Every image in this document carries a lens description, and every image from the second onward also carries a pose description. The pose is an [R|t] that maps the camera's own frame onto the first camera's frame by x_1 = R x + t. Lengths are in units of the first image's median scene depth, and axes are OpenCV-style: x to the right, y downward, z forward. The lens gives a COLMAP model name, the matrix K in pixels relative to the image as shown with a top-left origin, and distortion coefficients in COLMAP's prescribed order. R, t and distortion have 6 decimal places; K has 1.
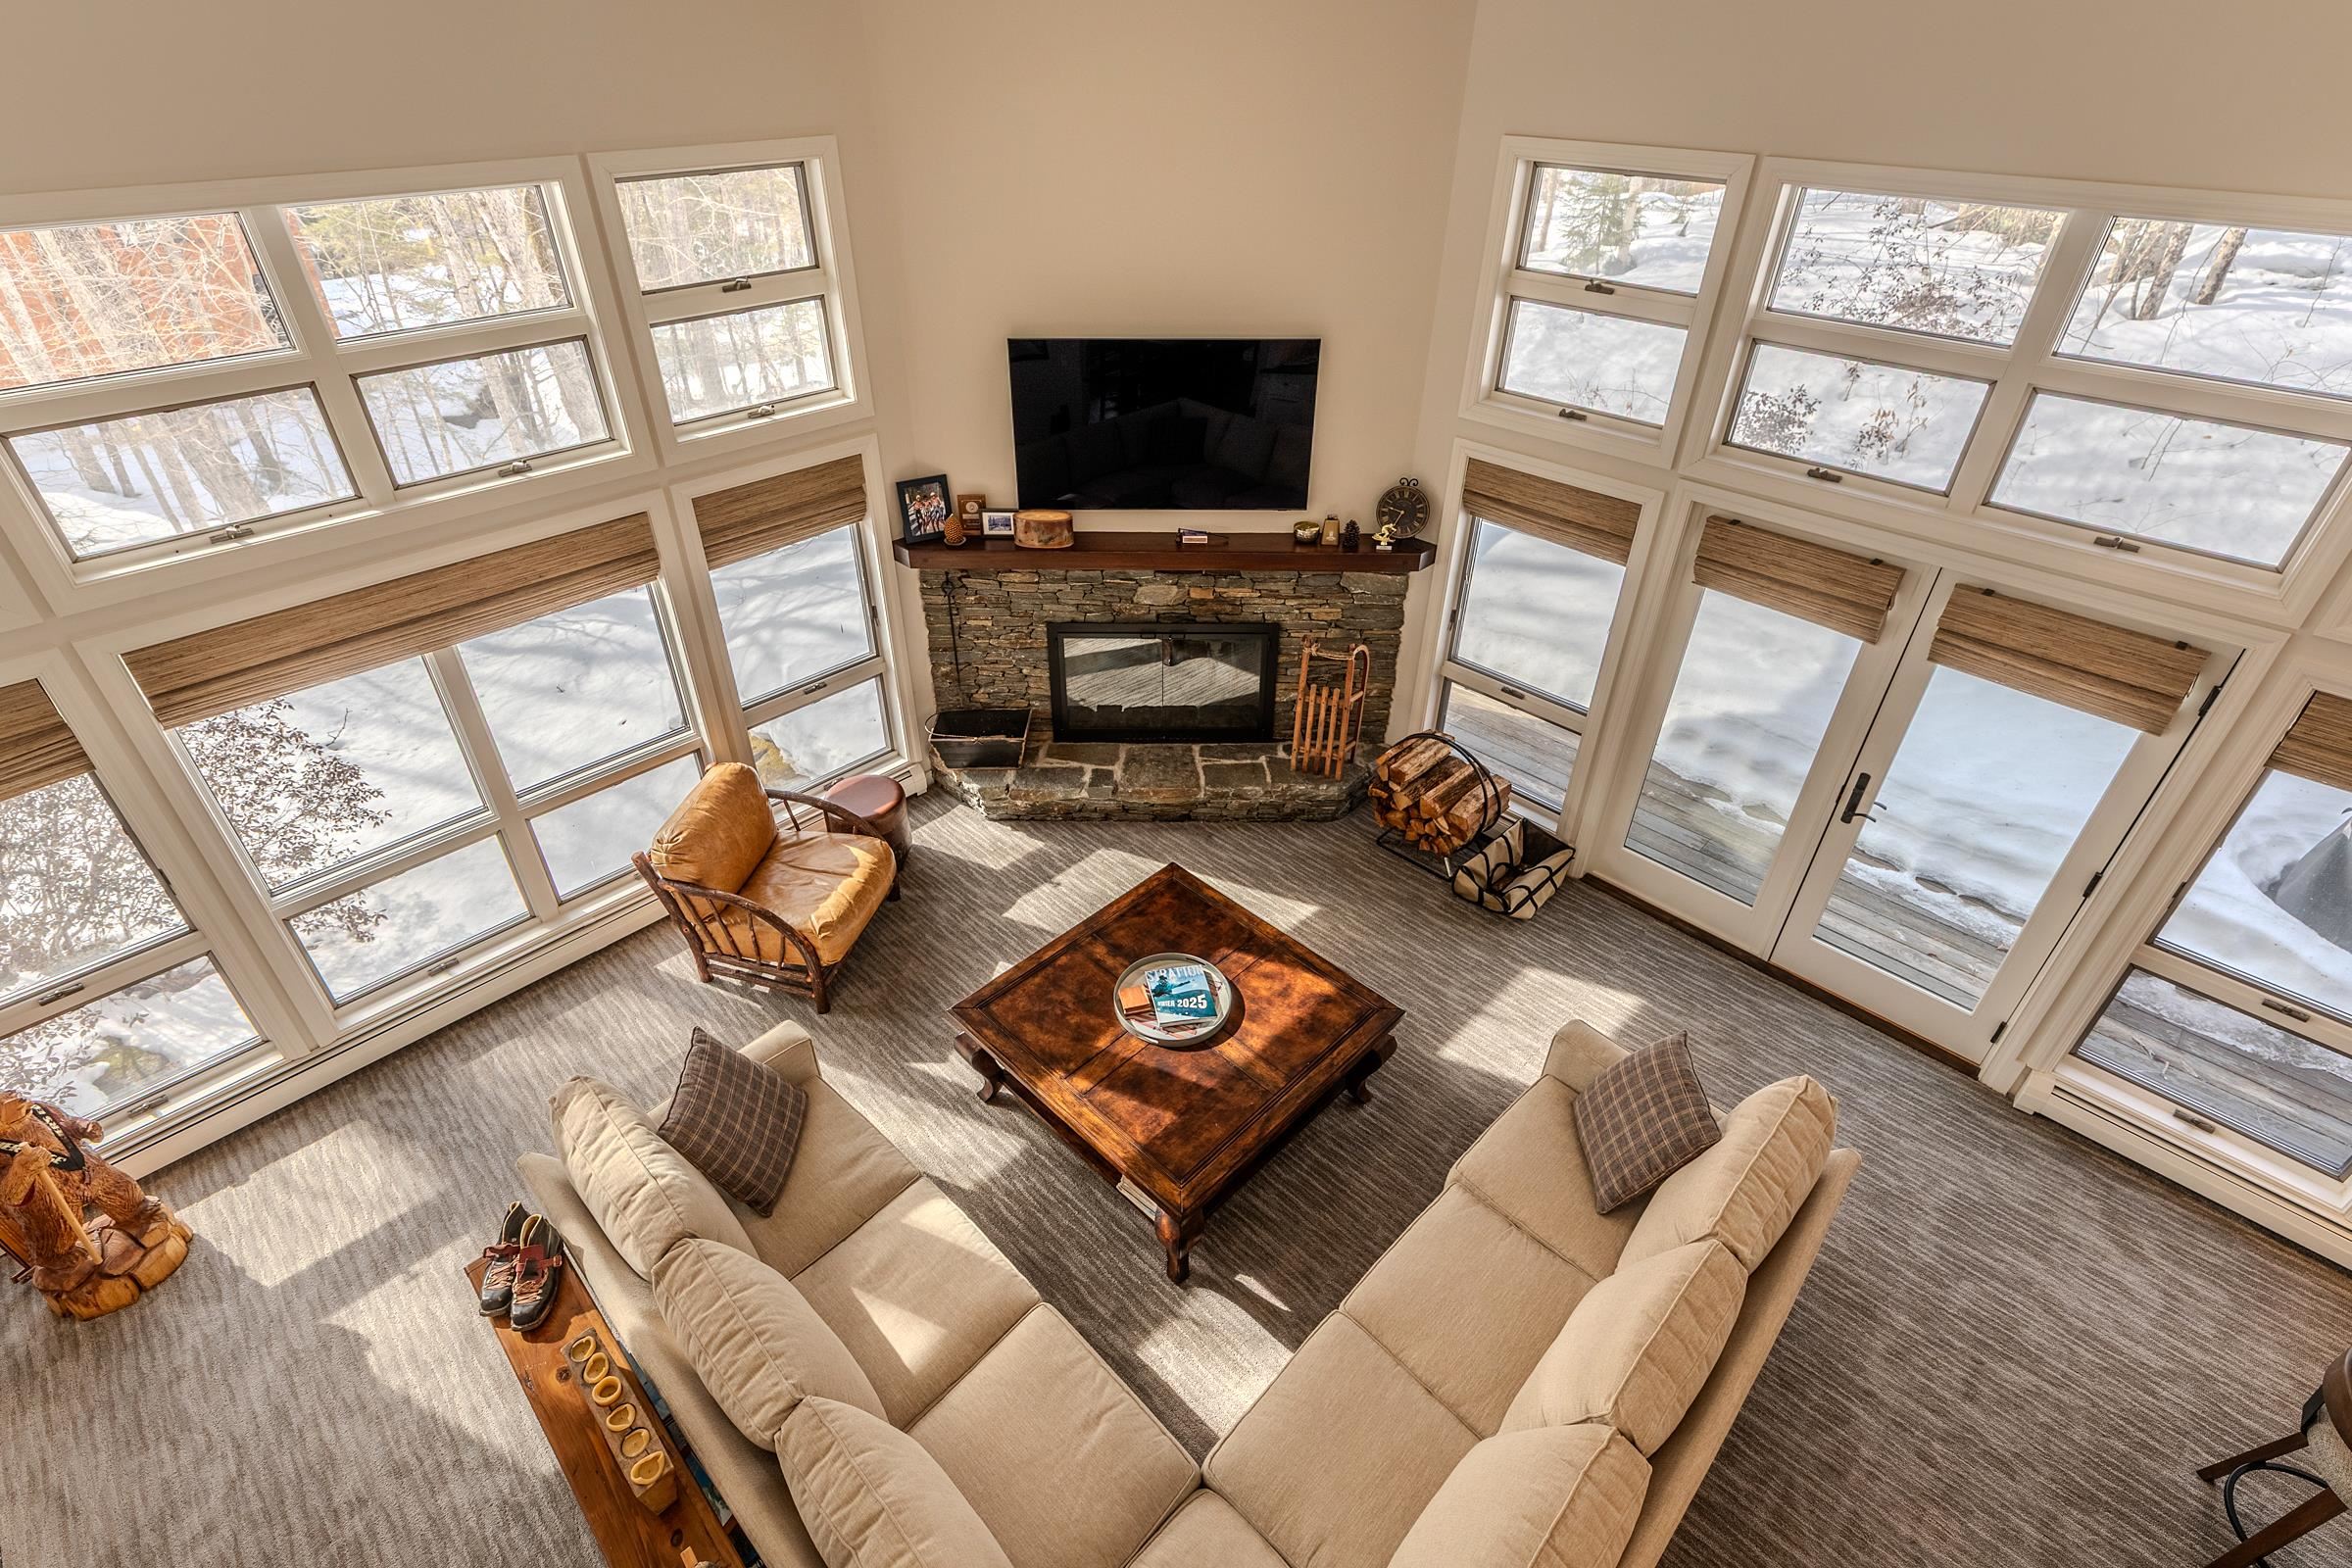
lens RADIAL K [[1102.0, 0, 1148.2], [0, 1102.0, 748.6], [0, 0, 1]] dist [0.001497, 0.000488]
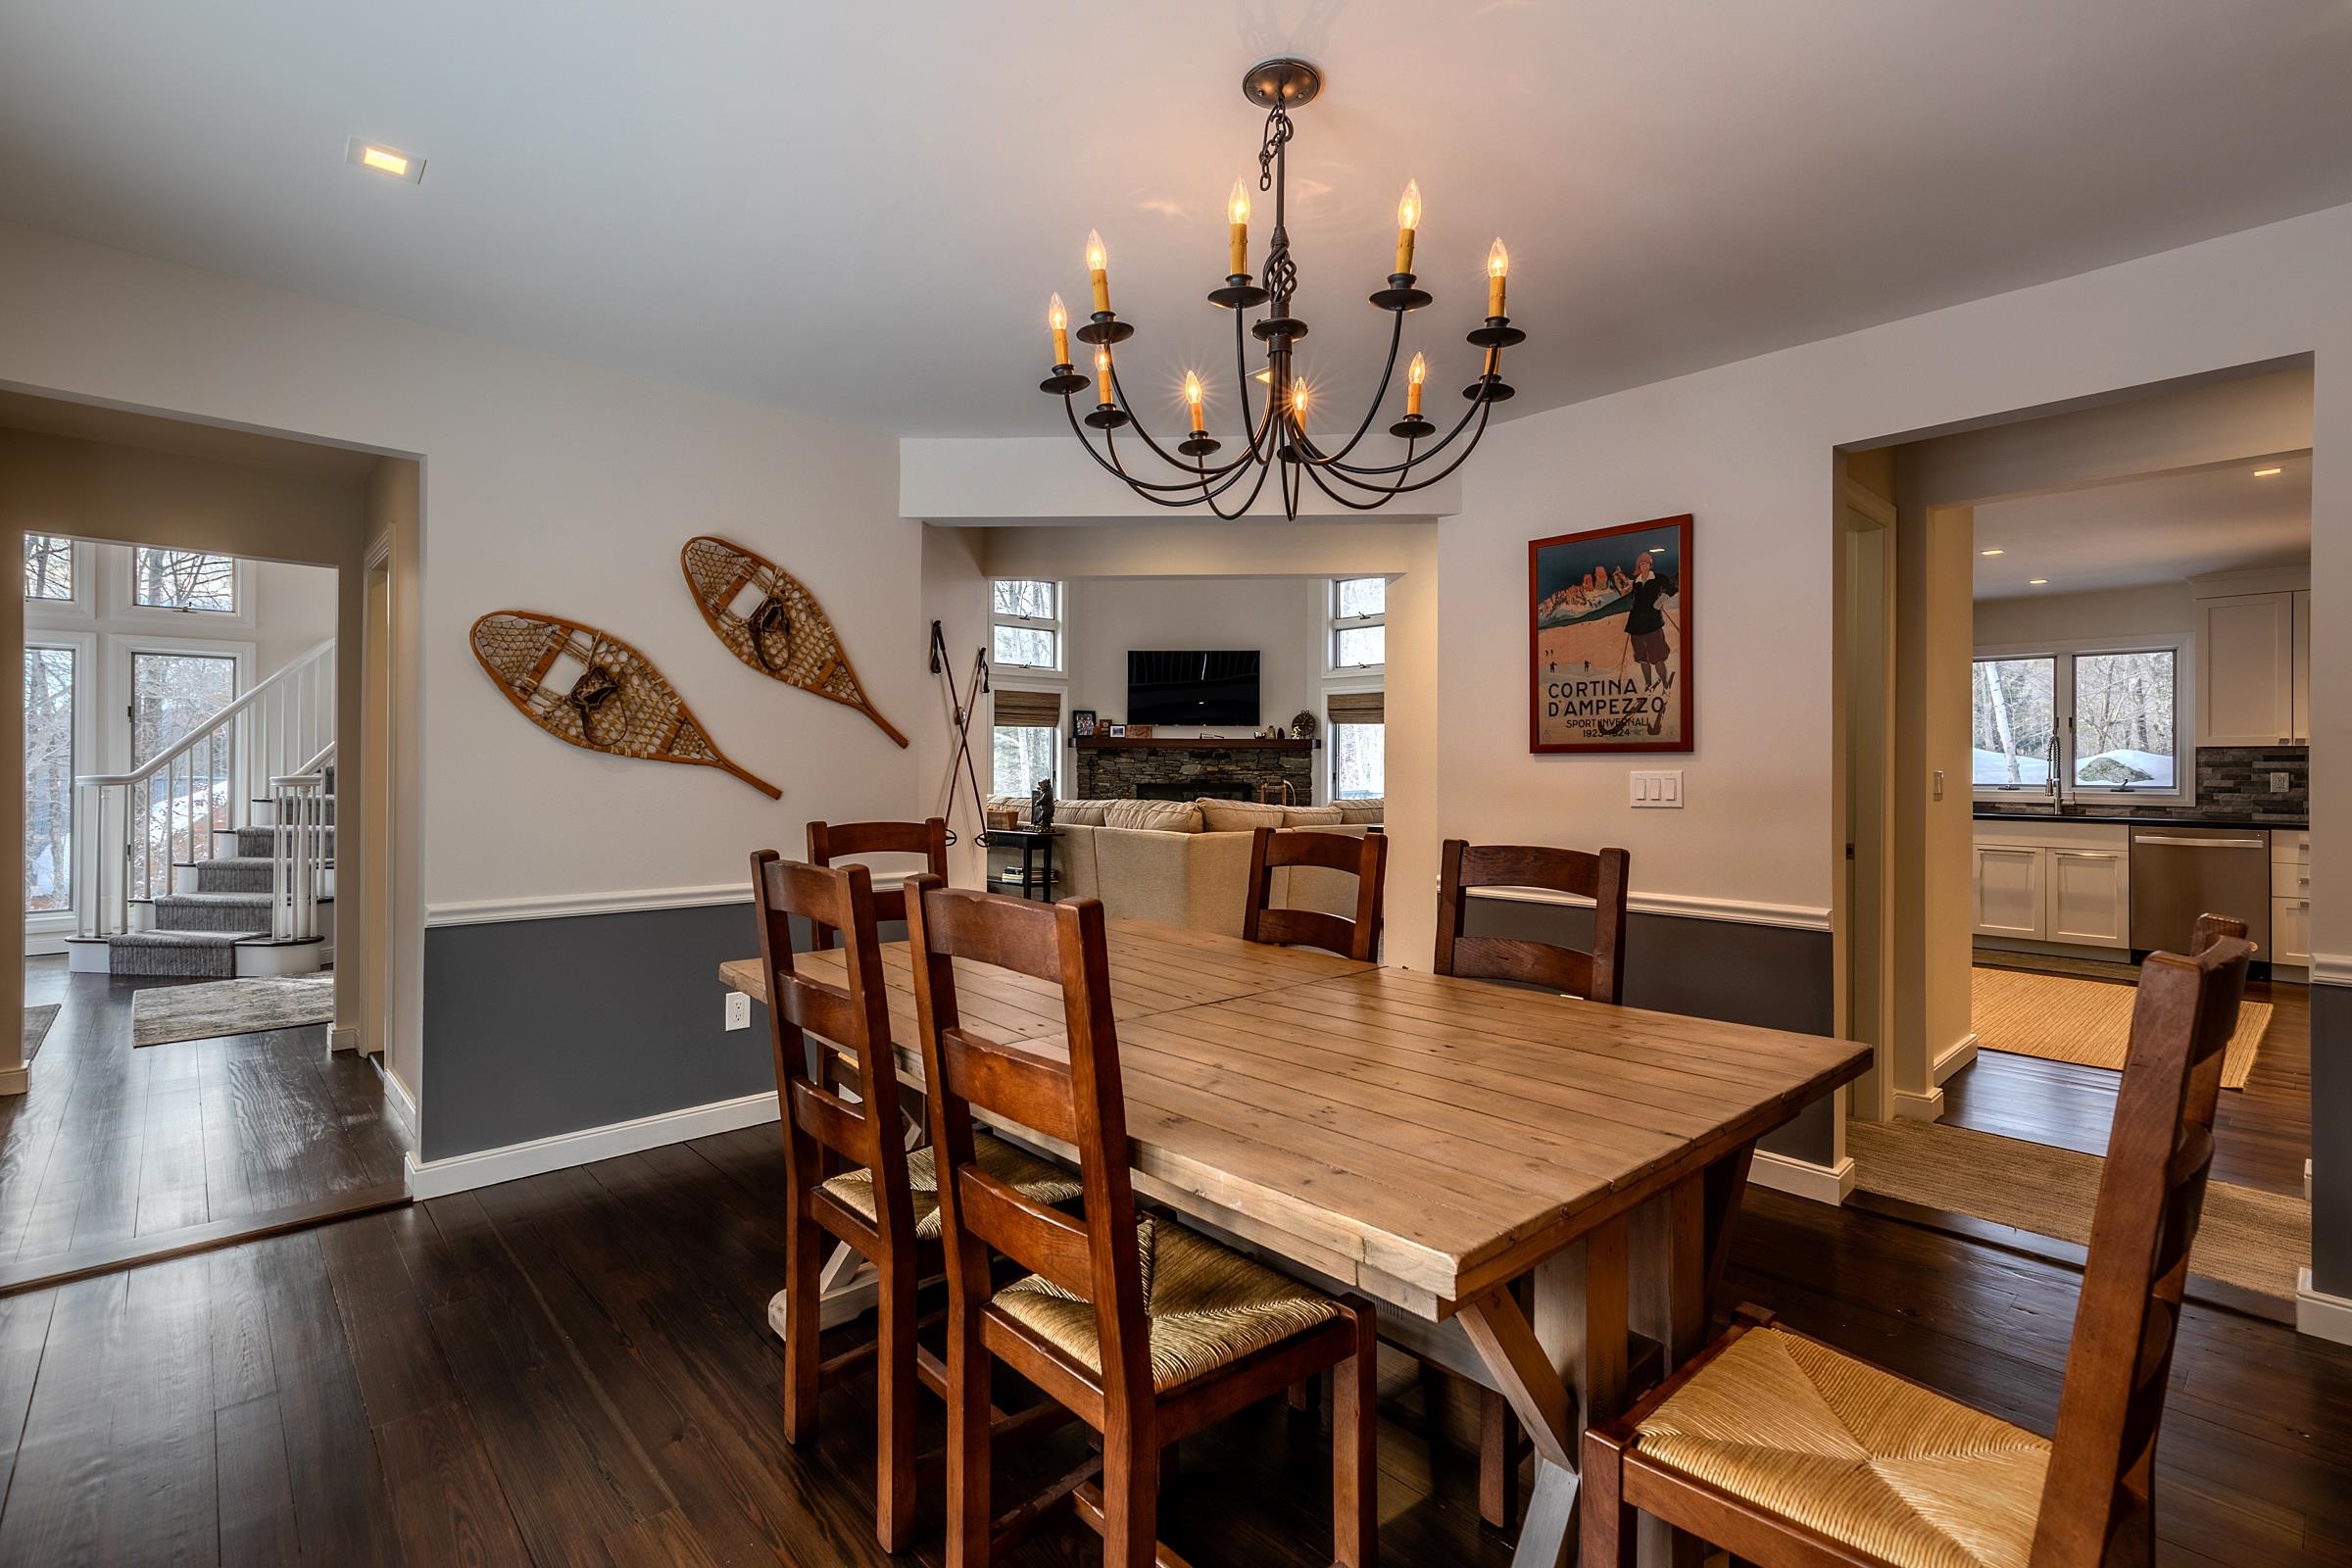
lens RADIAL K [[1064.1, 0, 1165.2], [0, 1064.1, 760.4], [0, 0, 1]] dist [0.002450, 0.000253]
pose [[0.999077, 0.003453, -0.042814, 0.048371], [-0.027000, 0.825703, -0.563458, 1.030330], [0.033406, 0.564094, 0.825035, -0.698619]]
